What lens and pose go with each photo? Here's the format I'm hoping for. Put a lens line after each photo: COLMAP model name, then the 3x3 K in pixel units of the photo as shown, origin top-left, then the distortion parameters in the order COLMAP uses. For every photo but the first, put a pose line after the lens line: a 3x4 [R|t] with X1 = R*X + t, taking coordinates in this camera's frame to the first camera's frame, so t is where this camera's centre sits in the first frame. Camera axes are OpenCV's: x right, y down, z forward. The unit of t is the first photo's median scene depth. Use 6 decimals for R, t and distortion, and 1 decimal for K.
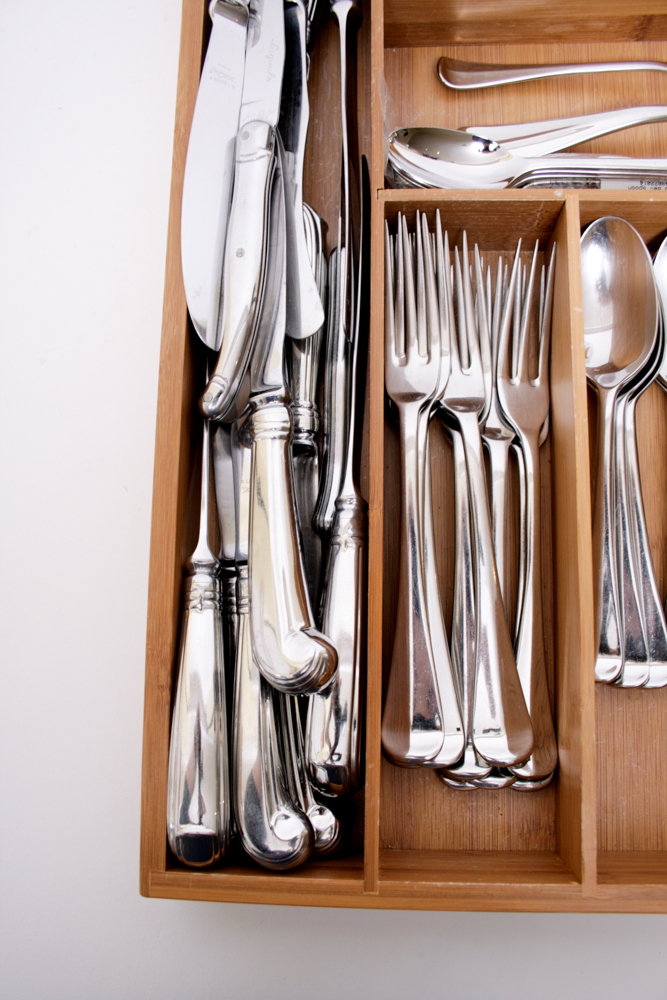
lens RADIAL K [[798.5, 0, 333.9], [0, 798.5, 510.9], [0, 0, 1]] dist [-0.156437, 0.106174]
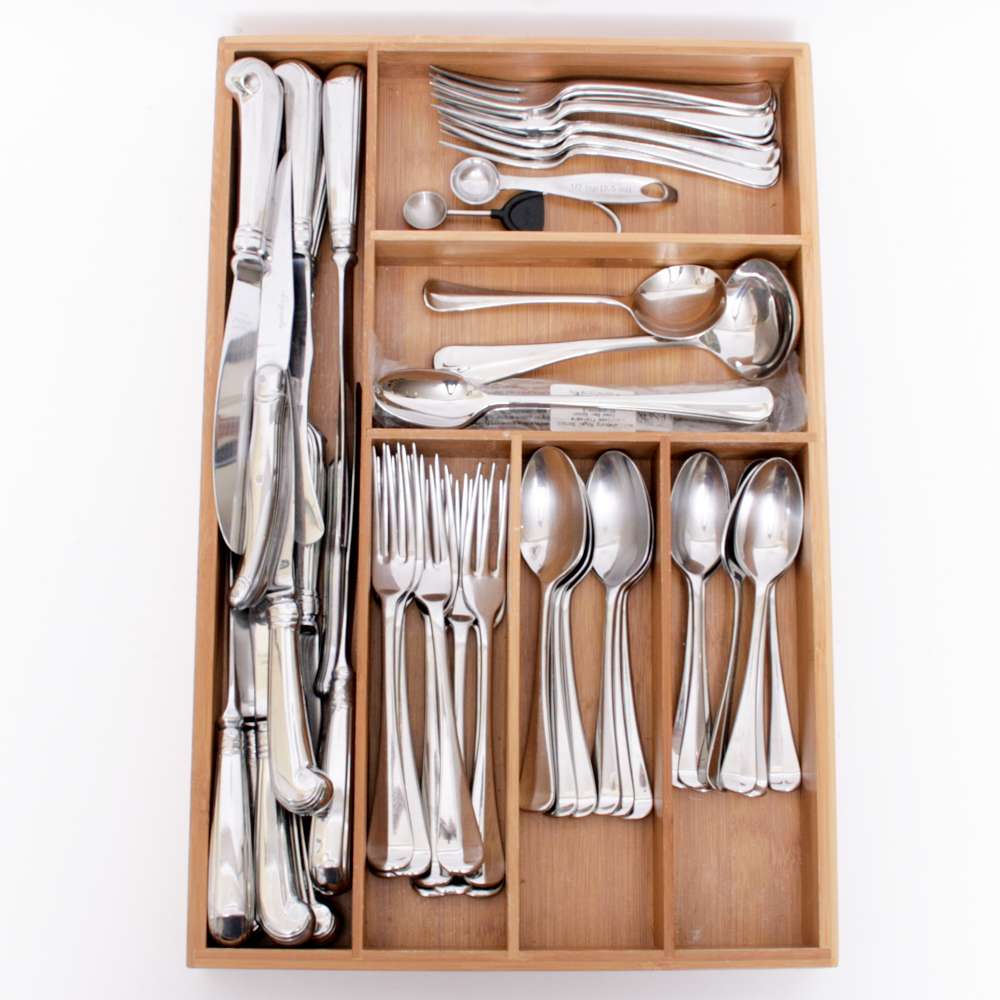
lens RADIAL K [[1788.2, 0, 500.0], [0, 1788.2, 500.0], [0, 0, 1]] dist [-0.195238, 0.152432]
pose [[0.995560, 0.007778, 0.093809, 0.000220], [-0.002820, 0.998598, -0.052860, -0.137612], [-0.094088, 0.052361, 0.994186, -1.899564]]
